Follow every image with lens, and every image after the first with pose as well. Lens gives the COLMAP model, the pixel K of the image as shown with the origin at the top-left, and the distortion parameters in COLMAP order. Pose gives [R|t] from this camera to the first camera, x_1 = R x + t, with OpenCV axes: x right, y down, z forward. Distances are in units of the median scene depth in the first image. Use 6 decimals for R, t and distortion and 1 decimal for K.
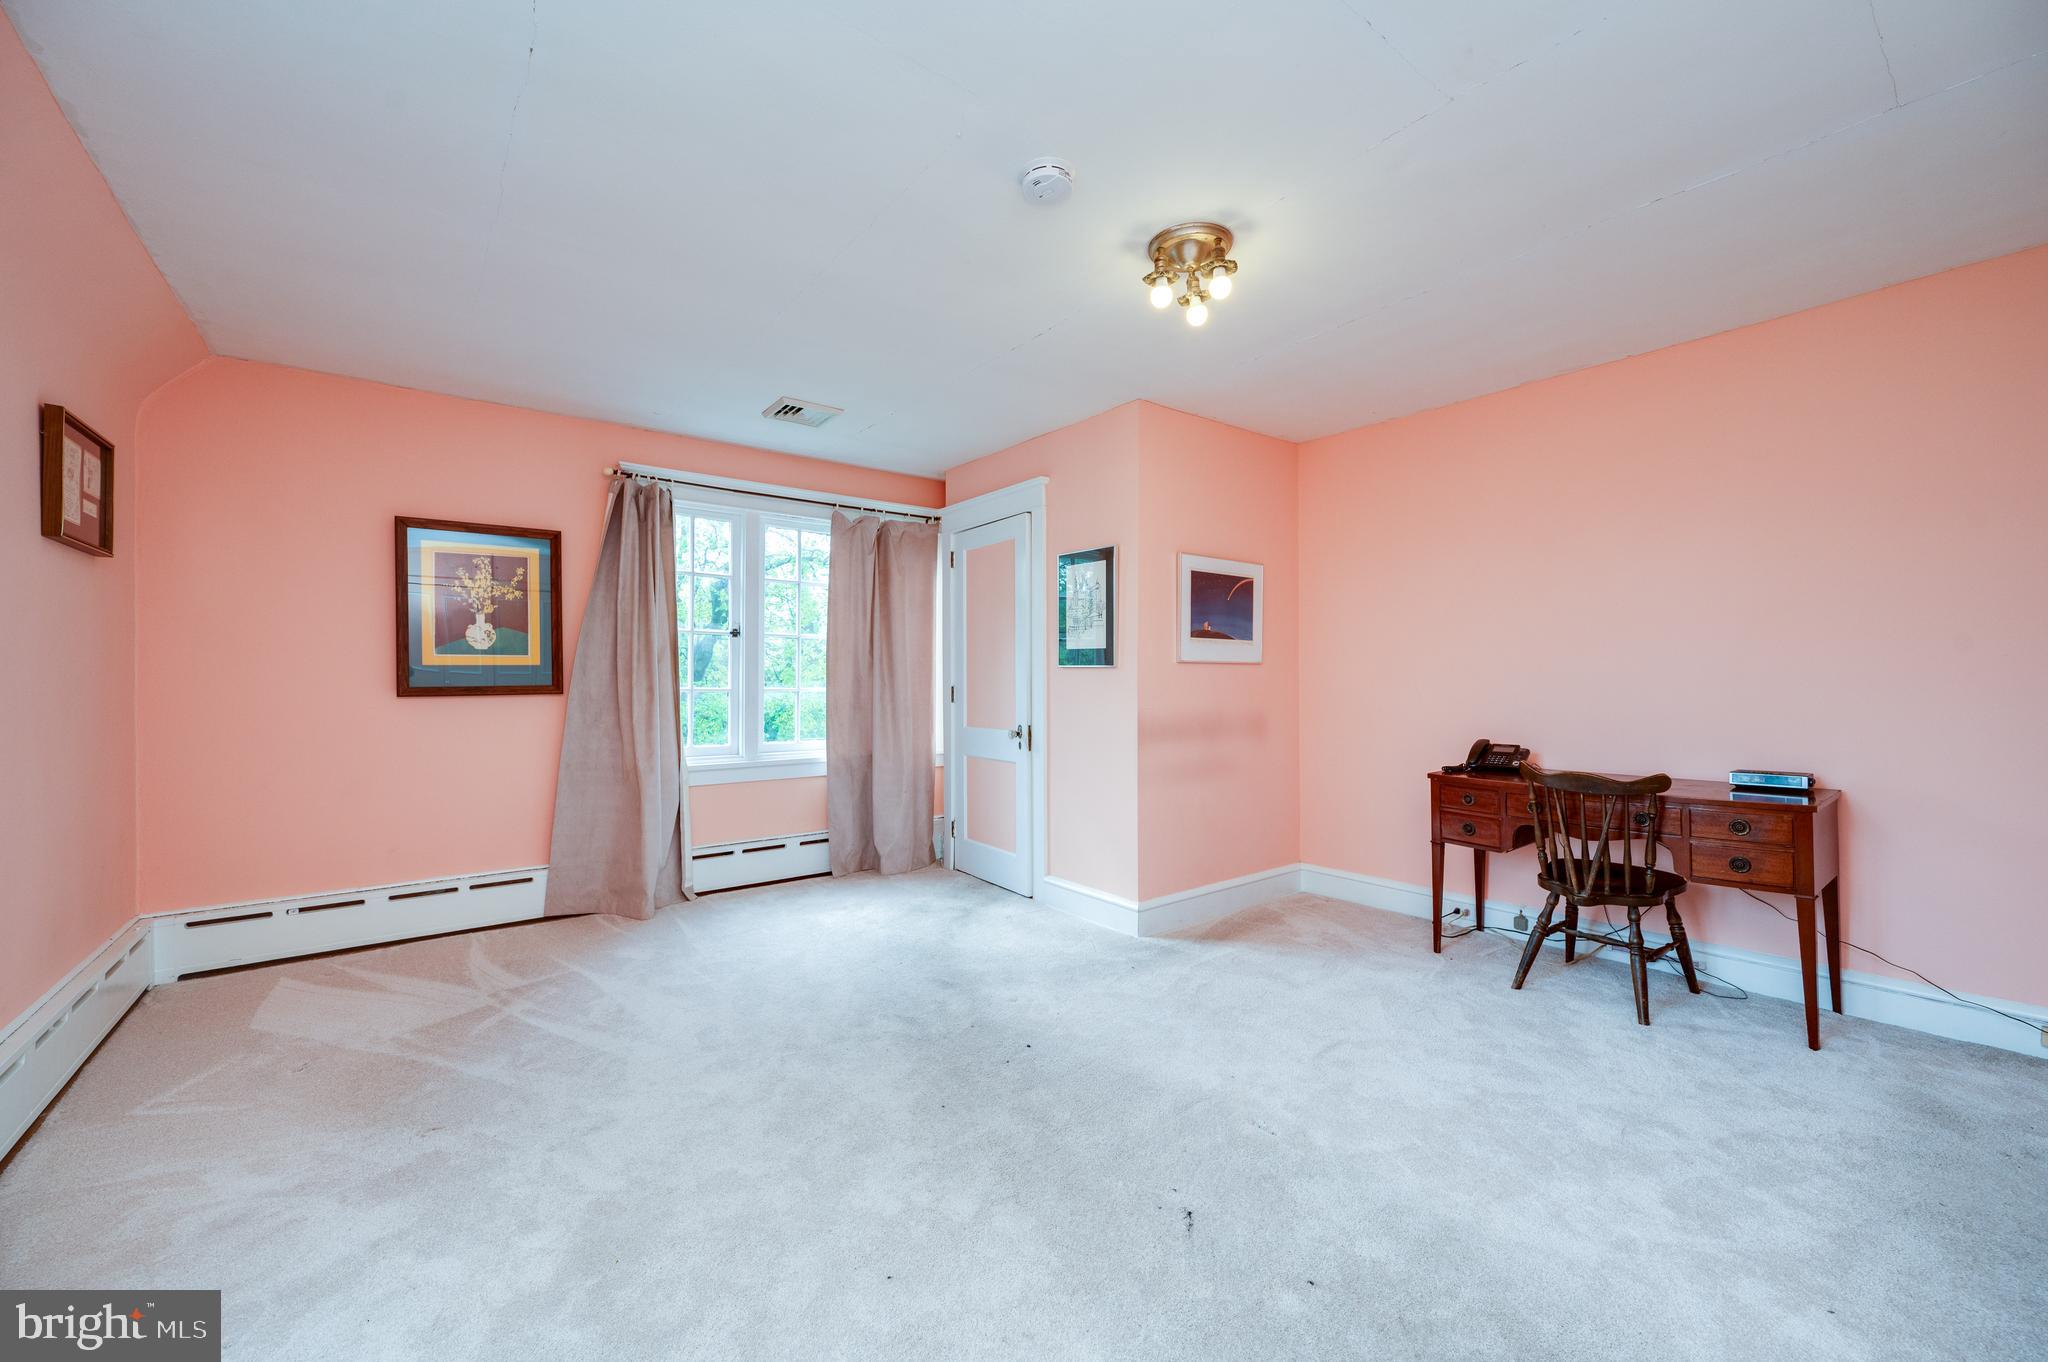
lens RADIAL K [[803.4, 0, 1032.3], [0, 803.4, 683.5], [0, 0, 1]] dist [-0.001008, -0.000611]
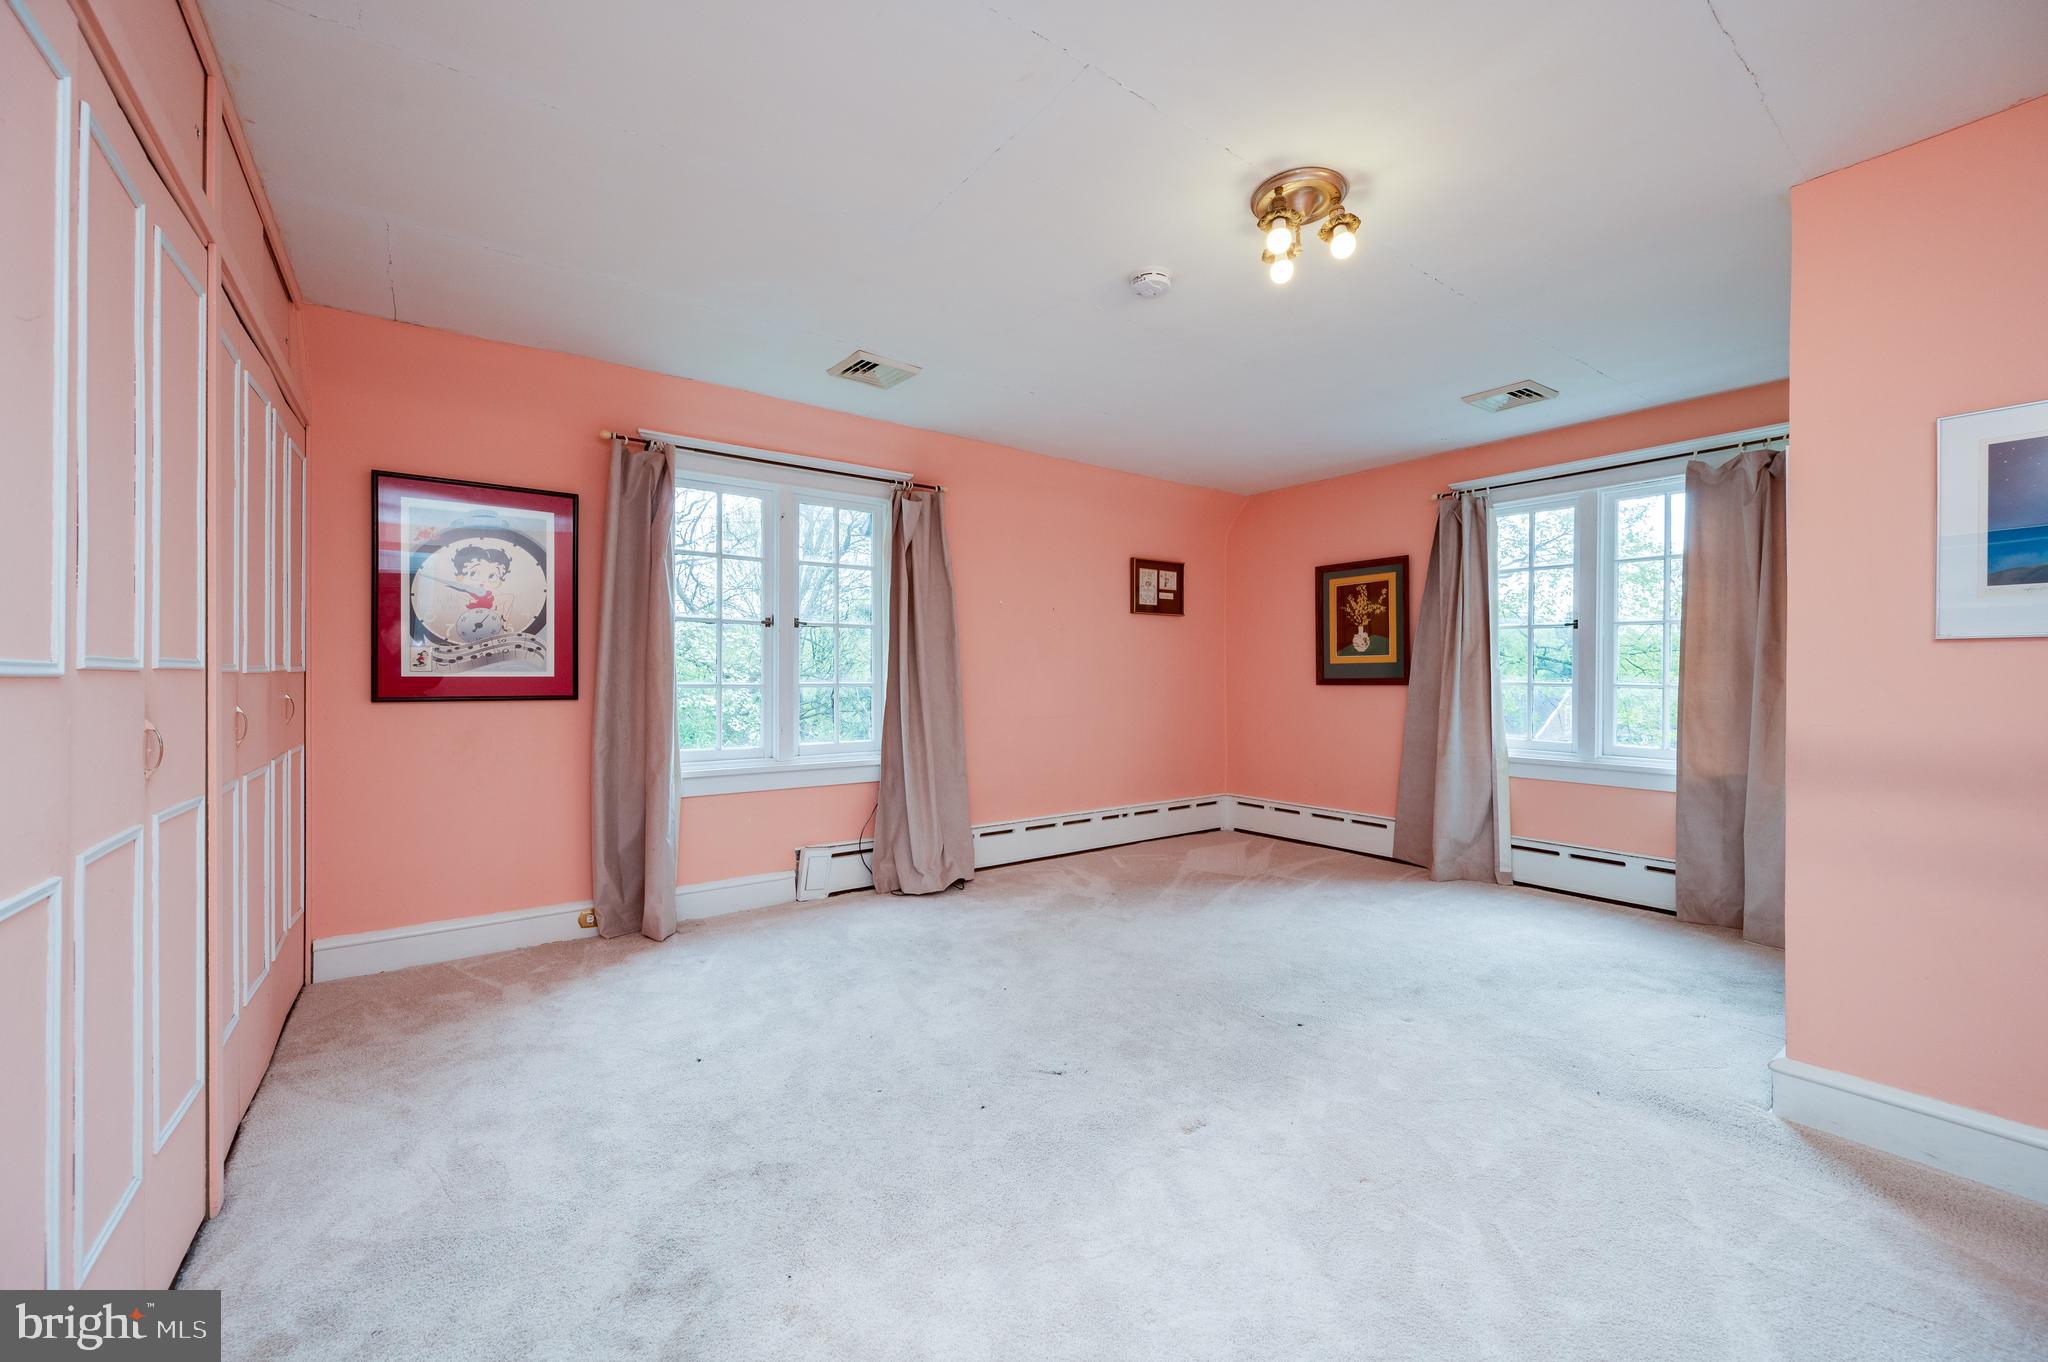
lens RADIAL K [[803.4, 0, 1032.3], [0, 803.4, 683.5], [0, 0, 1]] dist [-0.001008, -0.000611]
pose [[-0.020952, 0.013563, -0.999688, 0.692283], [-0.004528, 0.999896, 0.013661, -0.003766], [0.999770, 0.004813, -0.020889, 0.449687]]
